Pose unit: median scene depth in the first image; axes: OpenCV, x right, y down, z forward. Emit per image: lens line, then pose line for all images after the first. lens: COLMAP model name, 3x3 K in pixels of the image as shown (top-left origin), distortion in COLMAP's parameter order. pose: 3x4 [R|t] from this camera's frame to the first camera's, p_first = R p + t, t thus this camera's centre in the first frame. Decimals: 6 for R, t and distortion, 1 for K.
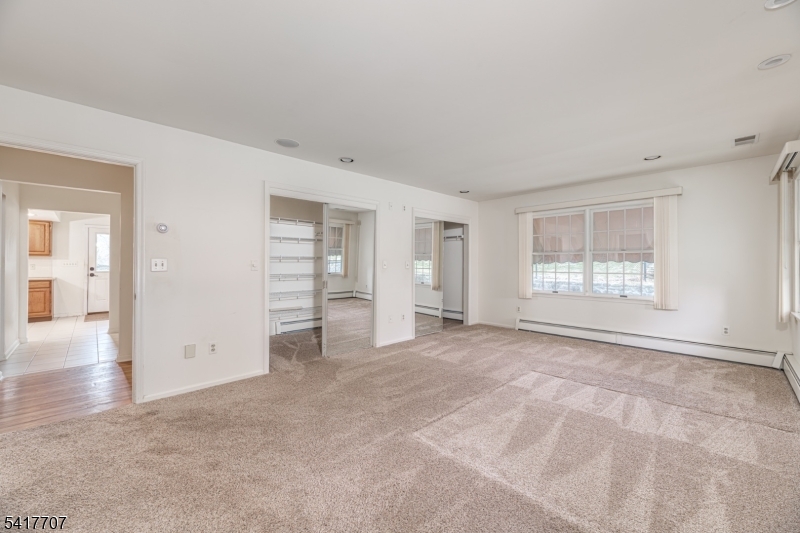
lens RADIAL K [[322.9, 0, 403.4], [0, 322.9, 257.8], [0, 0, 1]] dist [0.000459, 0.000062]
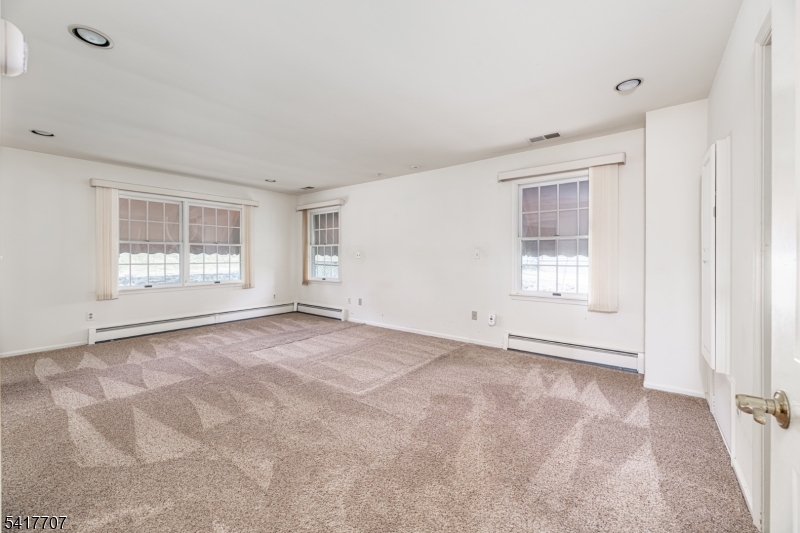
lens RADIAL K [[322.9, 0, 403.4], [0, 322.9, 257.8], [0, 0, 1]] dist [0.000459, 0.000062]
pose [[-0.139621, -0.007465, 0.990177, -0.577053], [-0.022634, 0.999734, 0.004345, 0.008123], [-0.989946, -0.021805, -0.139753, 0.484266]]
